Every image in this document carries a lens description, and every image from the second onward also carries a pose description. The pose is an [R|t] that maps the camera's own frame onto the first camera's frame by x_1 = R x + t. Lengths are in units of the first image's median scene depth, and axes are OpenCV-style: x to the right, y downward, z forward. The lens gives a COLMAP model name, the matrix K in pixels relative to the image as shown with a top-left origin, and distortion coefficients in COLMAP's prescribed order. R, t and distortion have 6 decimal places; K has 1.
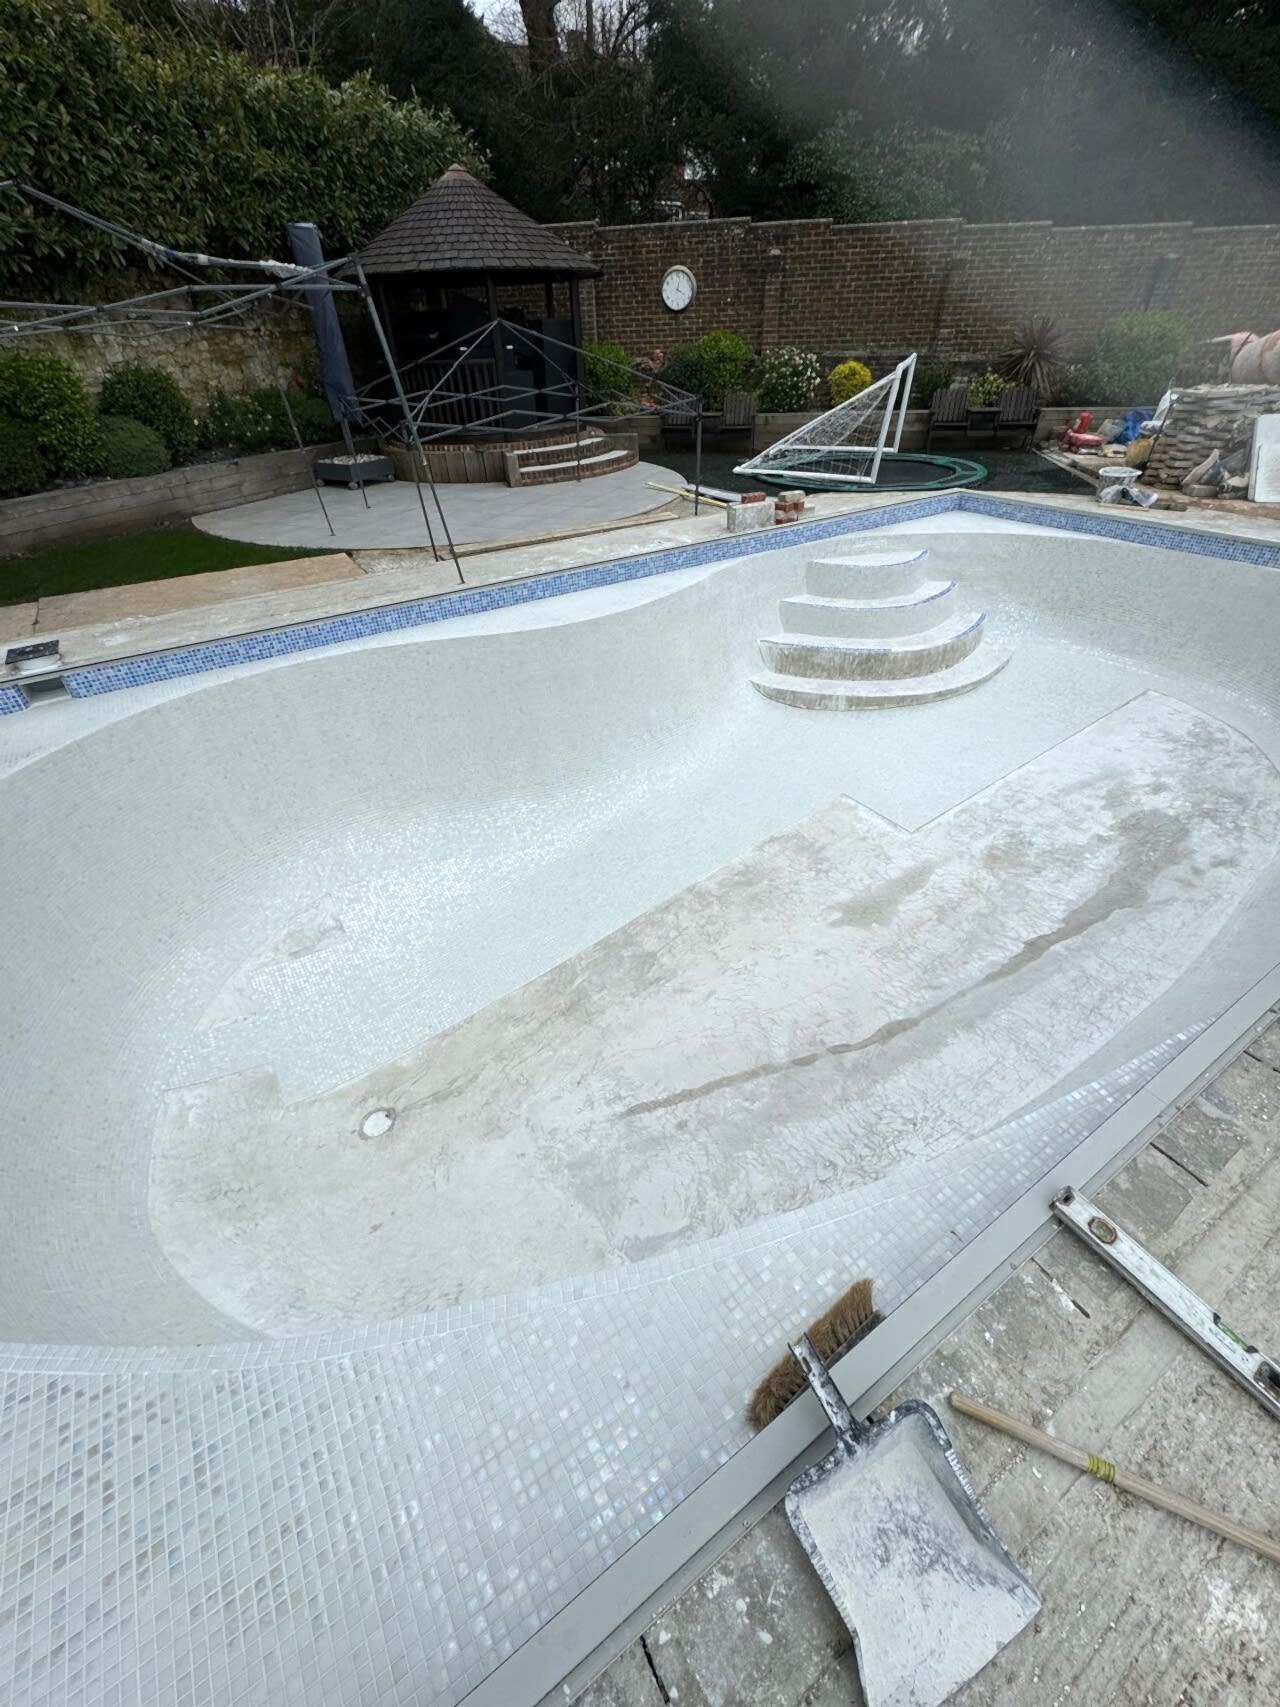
lens RADIAL K [[679.5, 0, 636.6], [0, 679.5, 859.8], [0, 0, 1]] dist [-0.001335, 0.000252]
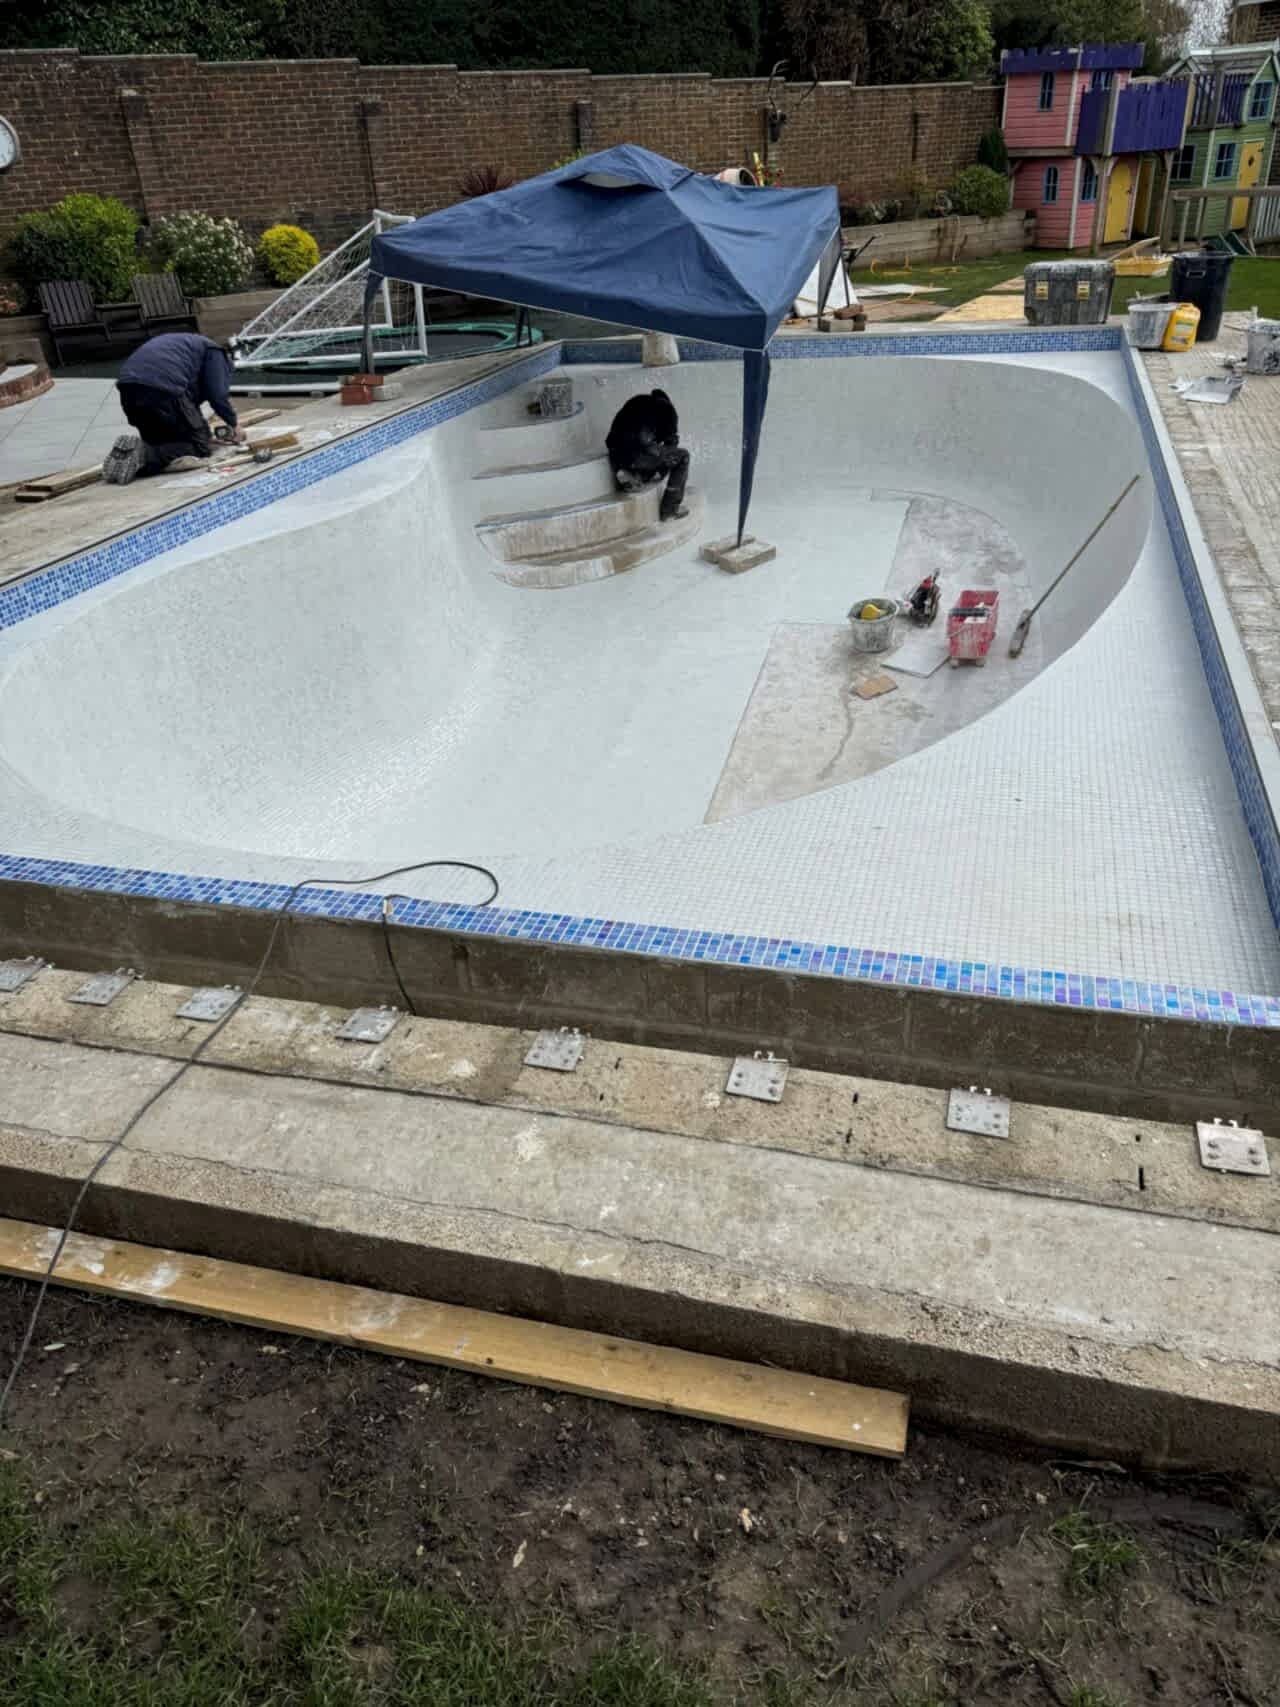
lens RADIAL K [[1223.6, 0, 638.4], [0, 1223.6, 861.8], [0, 0, 1]] dist [0.004239, -0.002986]
pose [[0.755419, -0.339859, 0.560212, -0.391665], [0.429802, 0.902351, -0.032147, 0.104505], [-0.494582, 0.265065, 0.827725, -0.115448]]
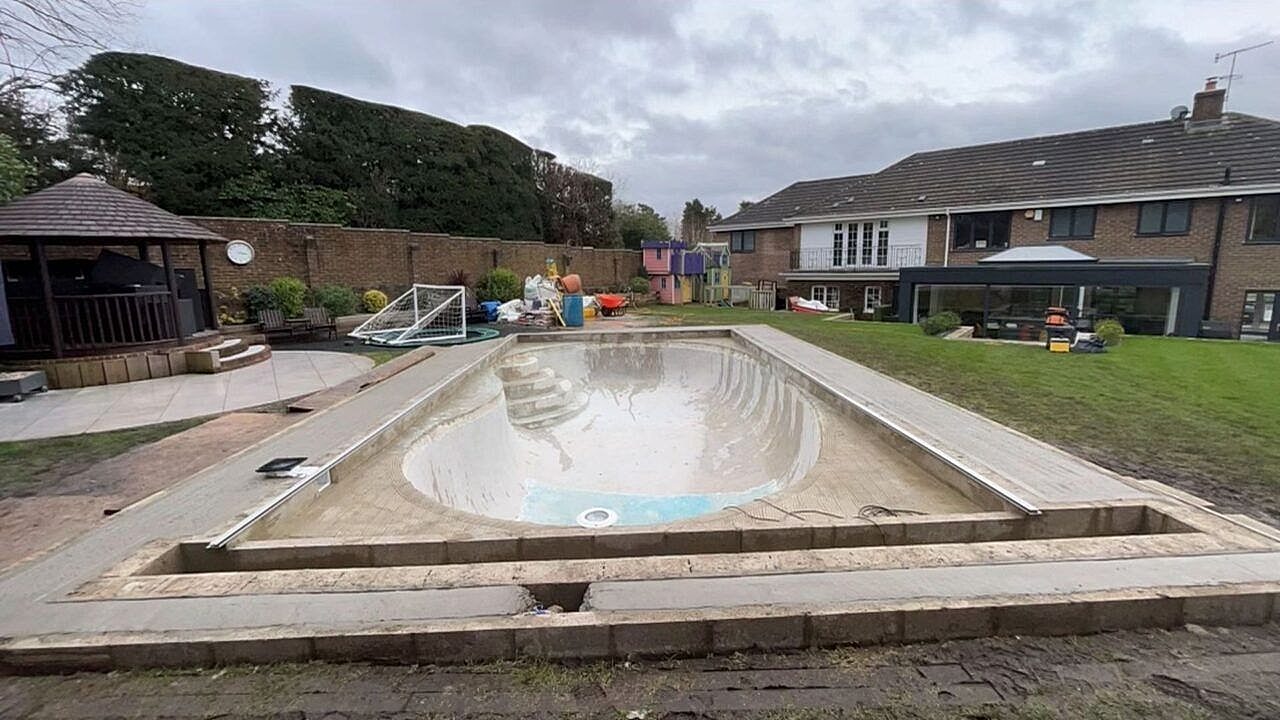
lens RADIAL K [[547.4, 0, 639.0], [0, 547.4, 355.6], [0, 0, 1]] dist [-0.001886, -0.000773]
pose [[0.510537, -0.124122, 0.850850, -0.565536], [0.531237, 0.823615, -0.198610, 0.036650], [-0.676121, 0.553400, 0.486424, -0.035738]]
